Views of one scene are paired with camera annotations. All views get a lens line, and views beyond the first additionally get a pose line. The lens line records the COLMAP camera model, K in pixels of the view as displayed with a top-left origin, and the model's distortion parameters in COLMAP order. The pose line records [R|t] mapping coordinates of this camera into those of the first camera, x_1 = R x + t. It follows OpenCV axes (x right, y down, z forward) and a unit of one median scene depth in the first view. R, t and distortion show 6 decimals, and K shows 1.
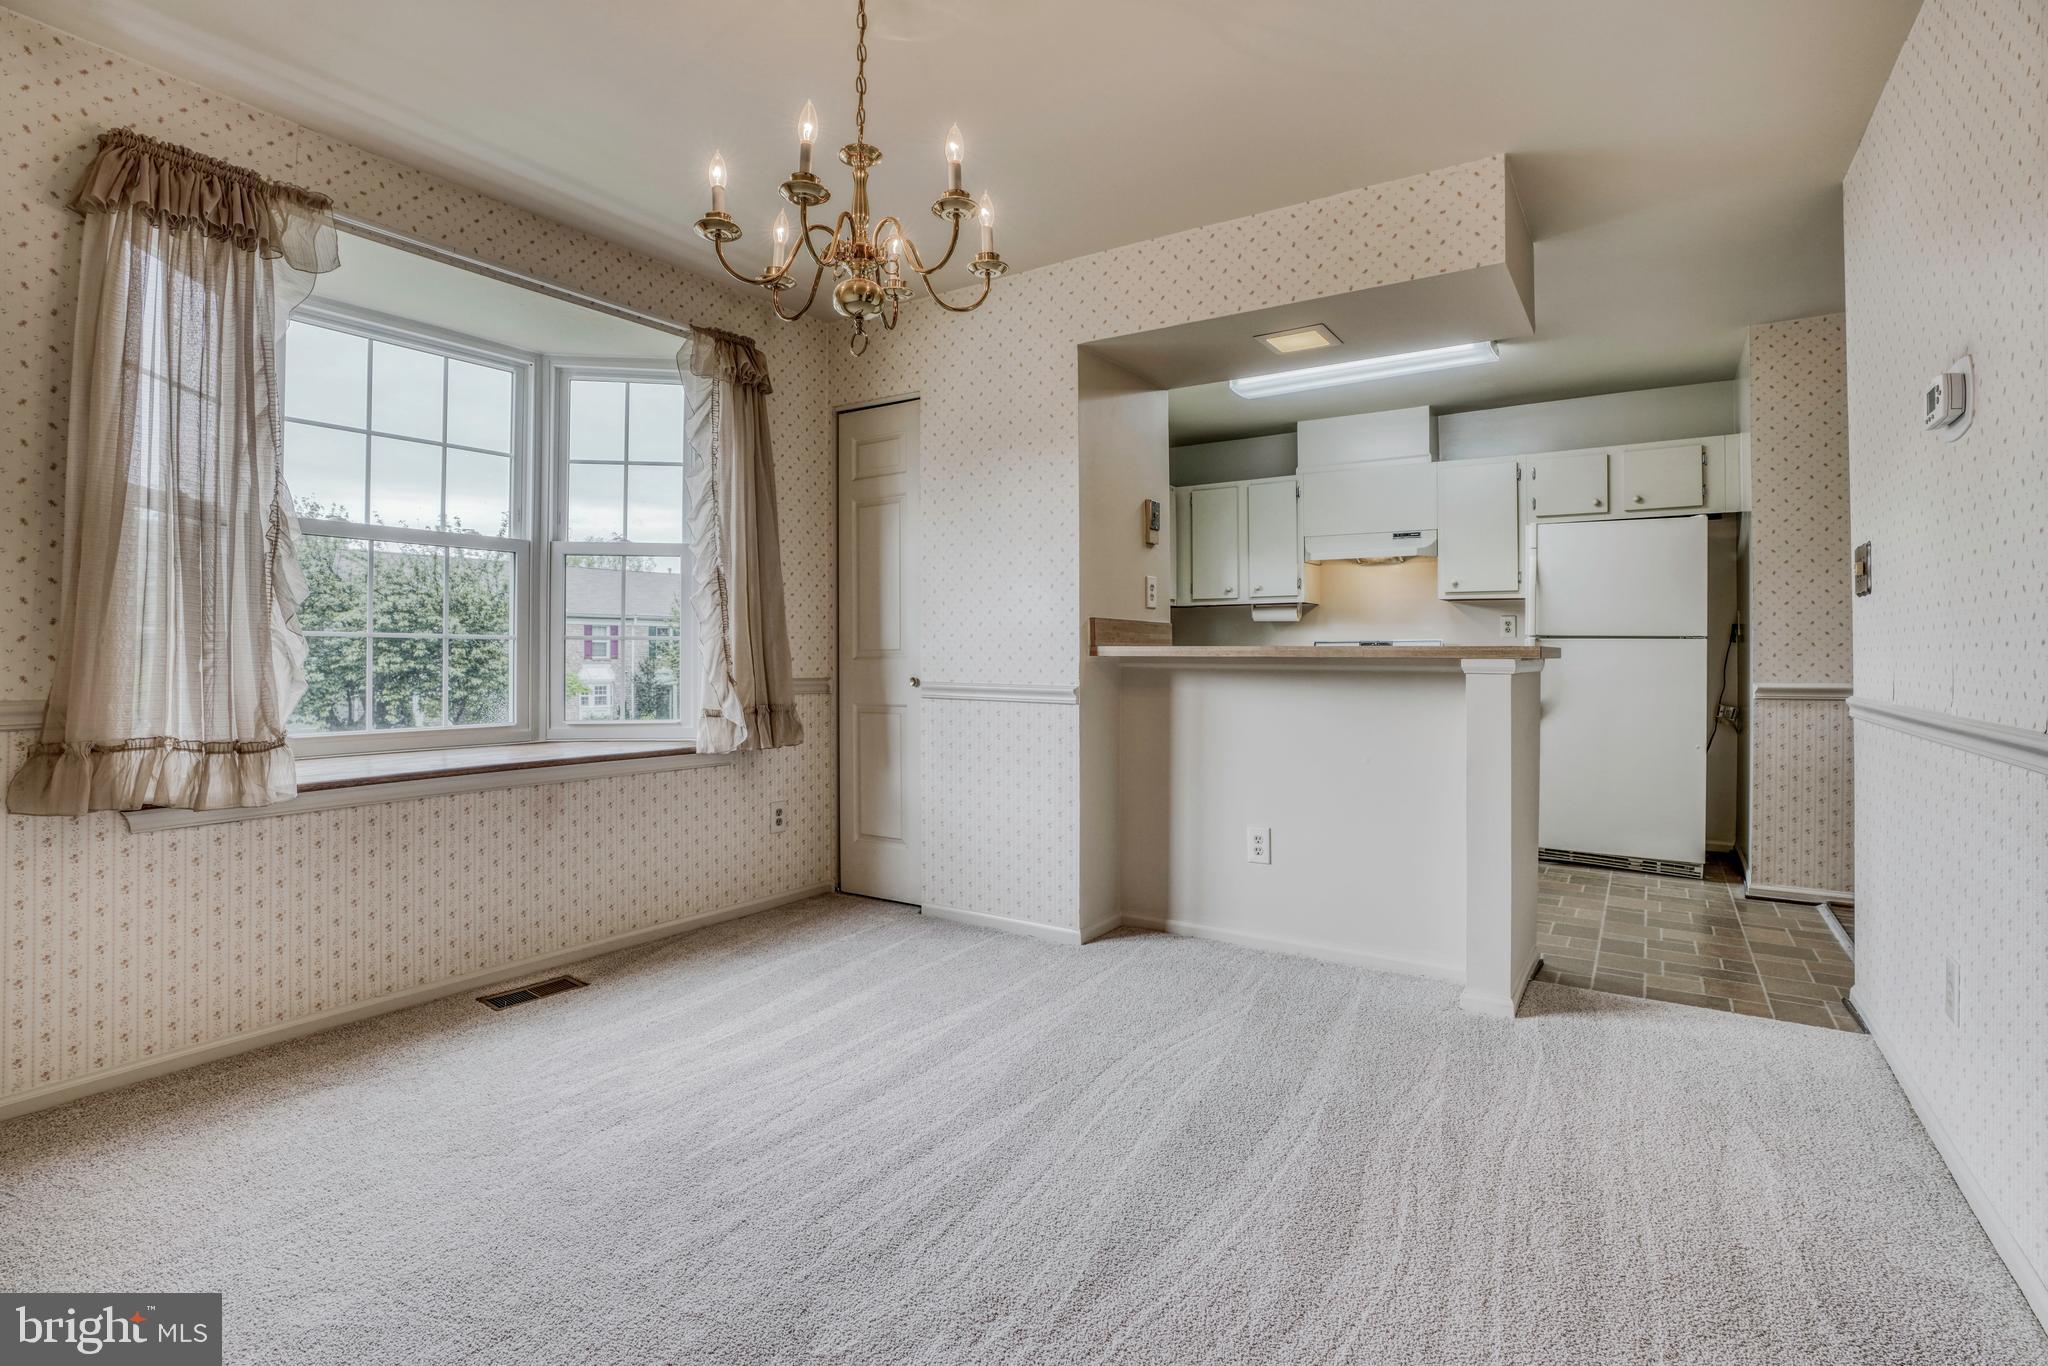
lens RADIAL K [[969.3, 0, 1015.2], [0, 969.3, 646.7], [0, 0, 1]] dist [-0.067610, 0.034001]
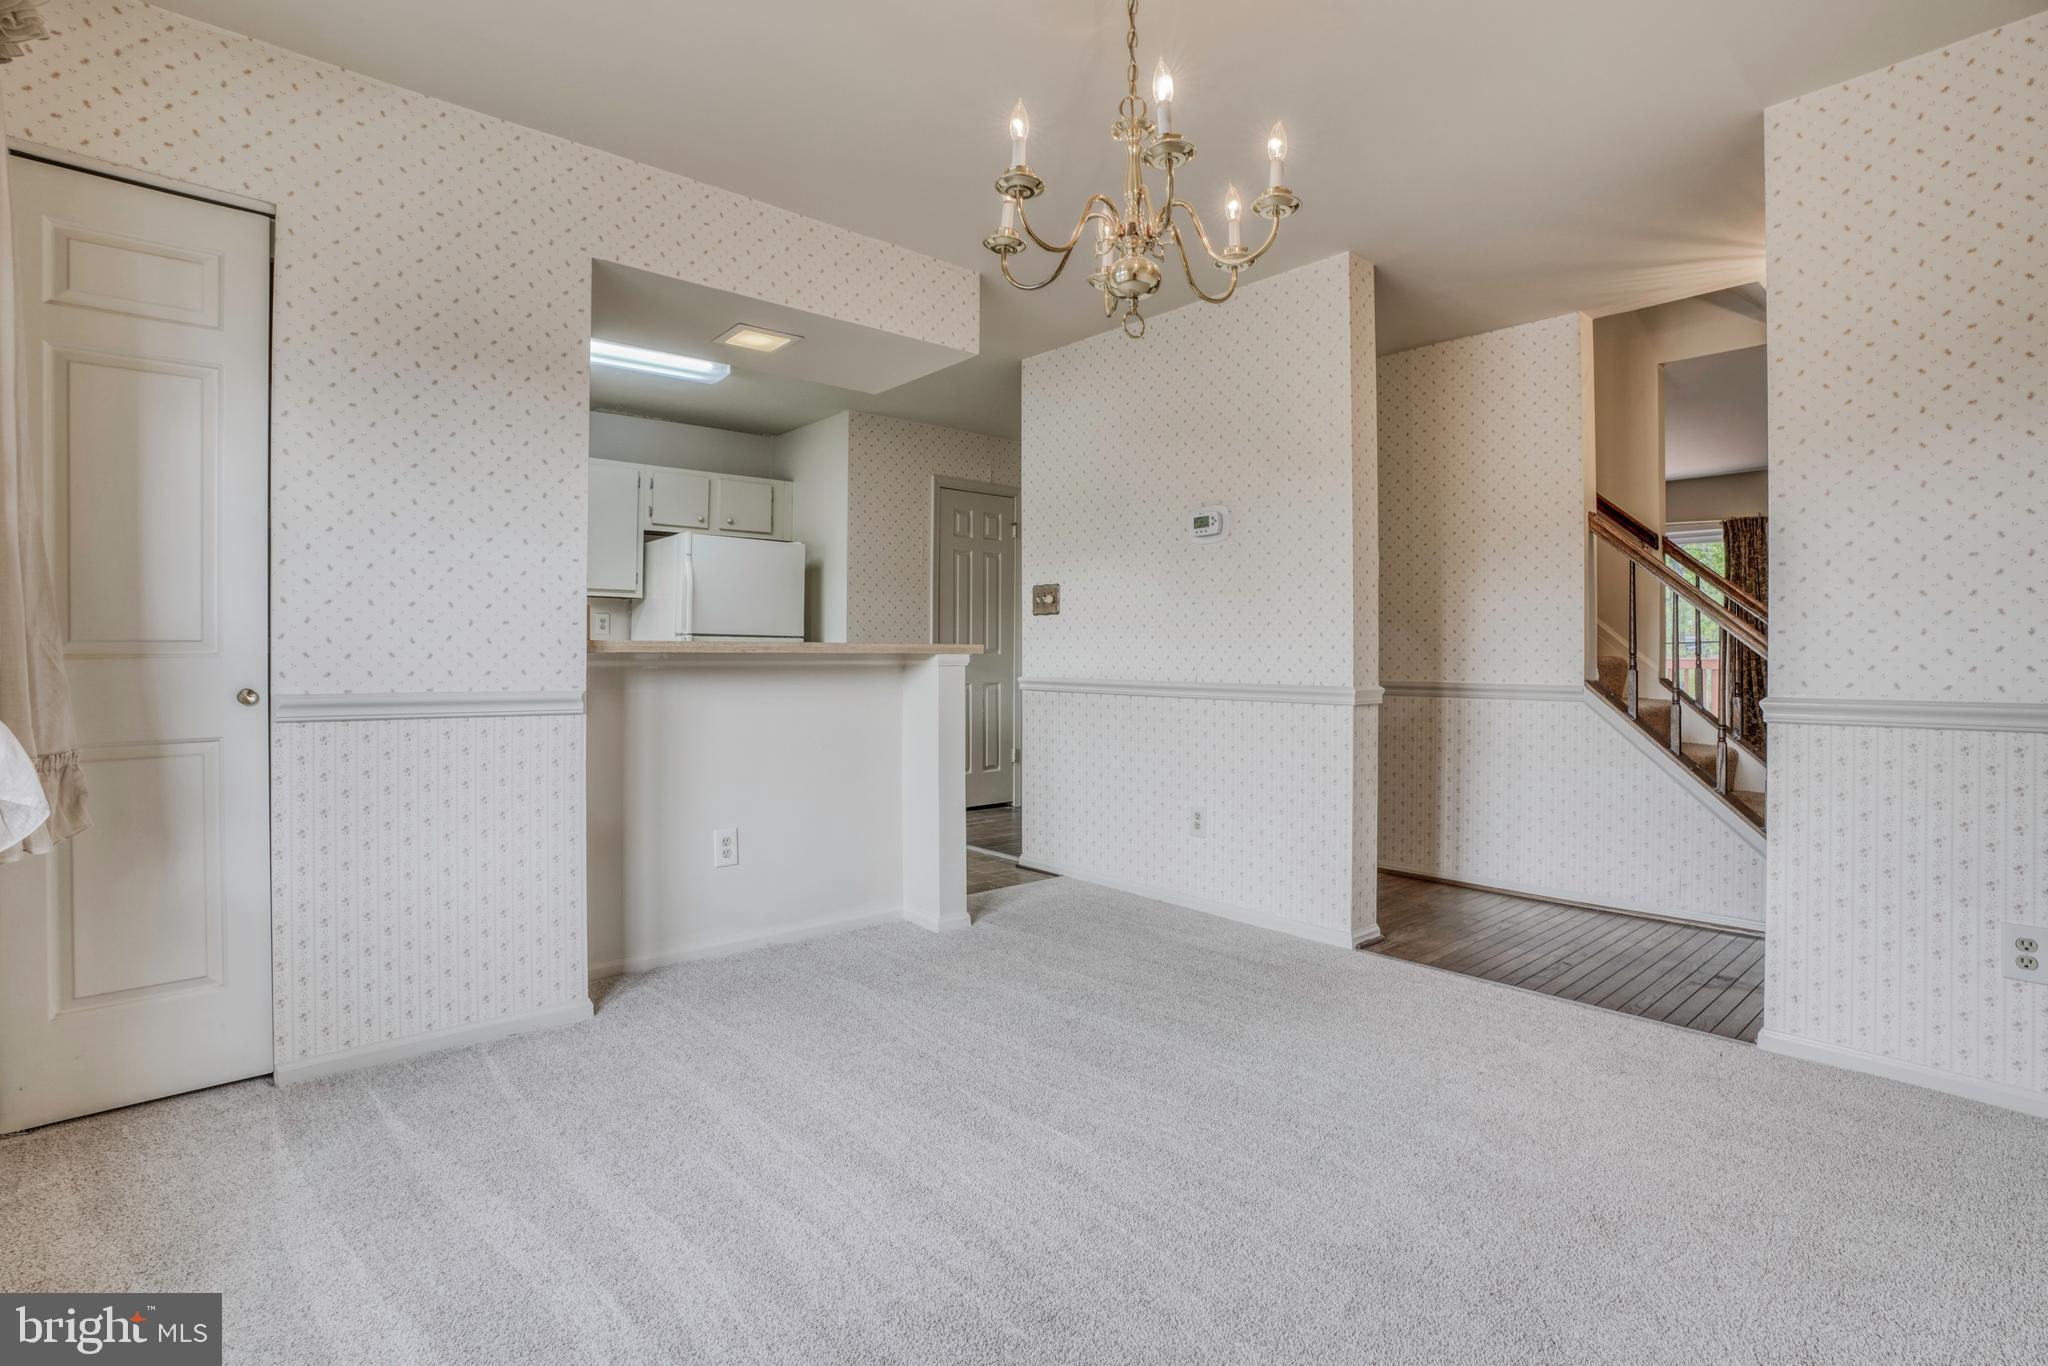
lens RADIAL K [[969.3, 0, 1015.2], [0, 969.3, 646.7], [0, 0, 1]] dist [-0.067610, 0.034001]
pose [[0.268115, 0.004481, 0.963377, -0.441302], [-0.007897, 0.999966, -0.002453, 0.003164], [-0.963355, -0.006950, 0.268141, 0.339989]]
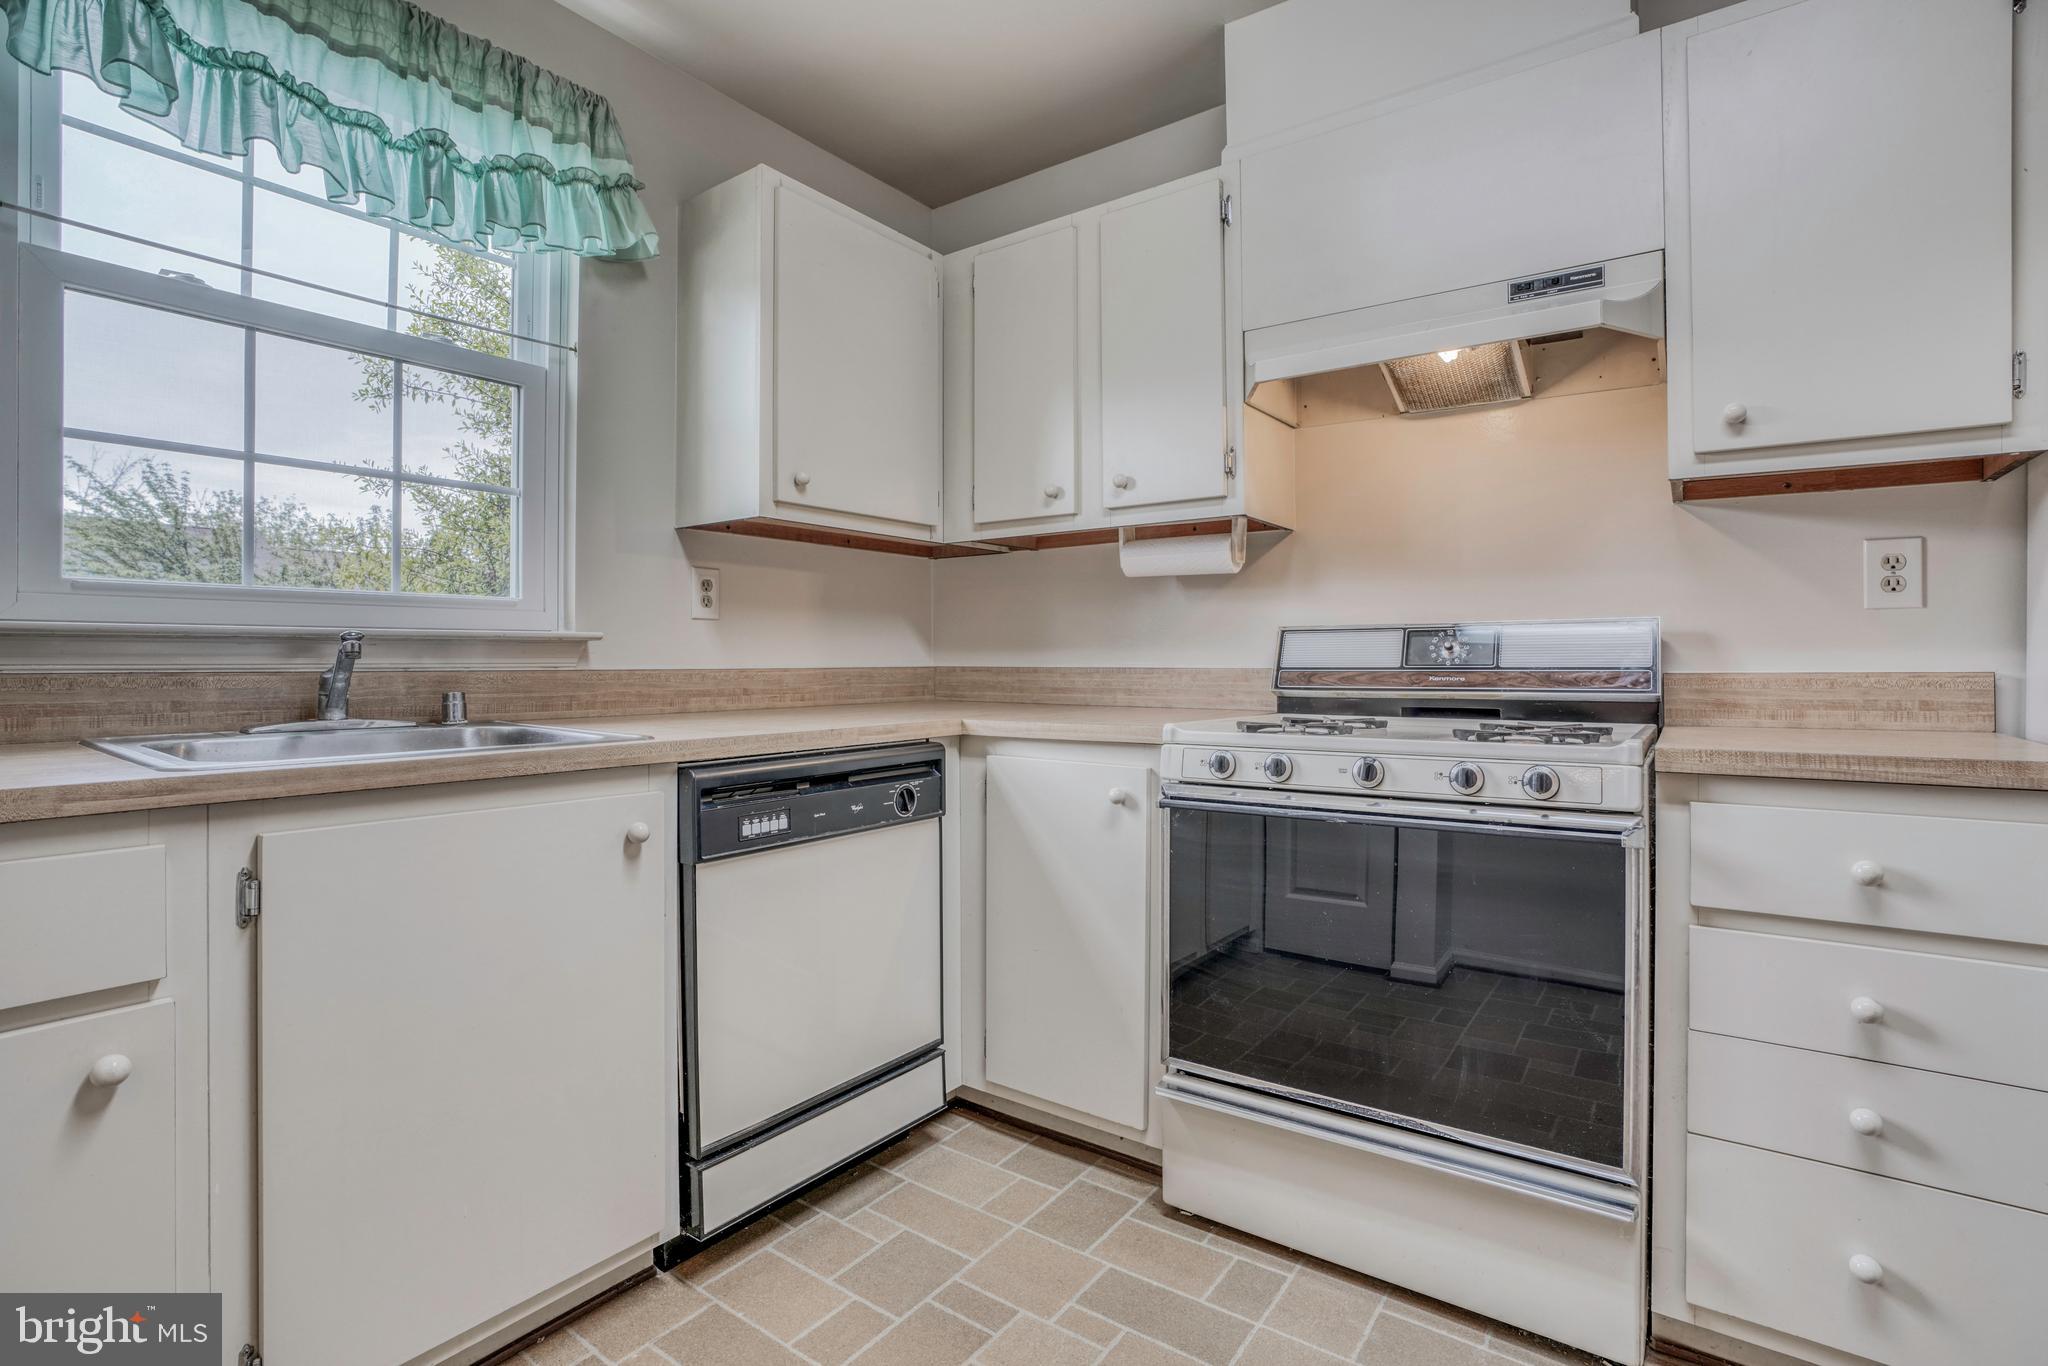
lens RADIAL K [[969.3, 0, 1015.2], [0, 969.3, 646.7], [0, 0, 1]] dist [-0.067610, 0.034001]
pose [[0.999156, 0.000862, -0.041057, 0.293027], [-0.001094, 0.999984, -0.005631, 0.005660], [0.041051, 0.005671, 0.999141, 0.817560]]
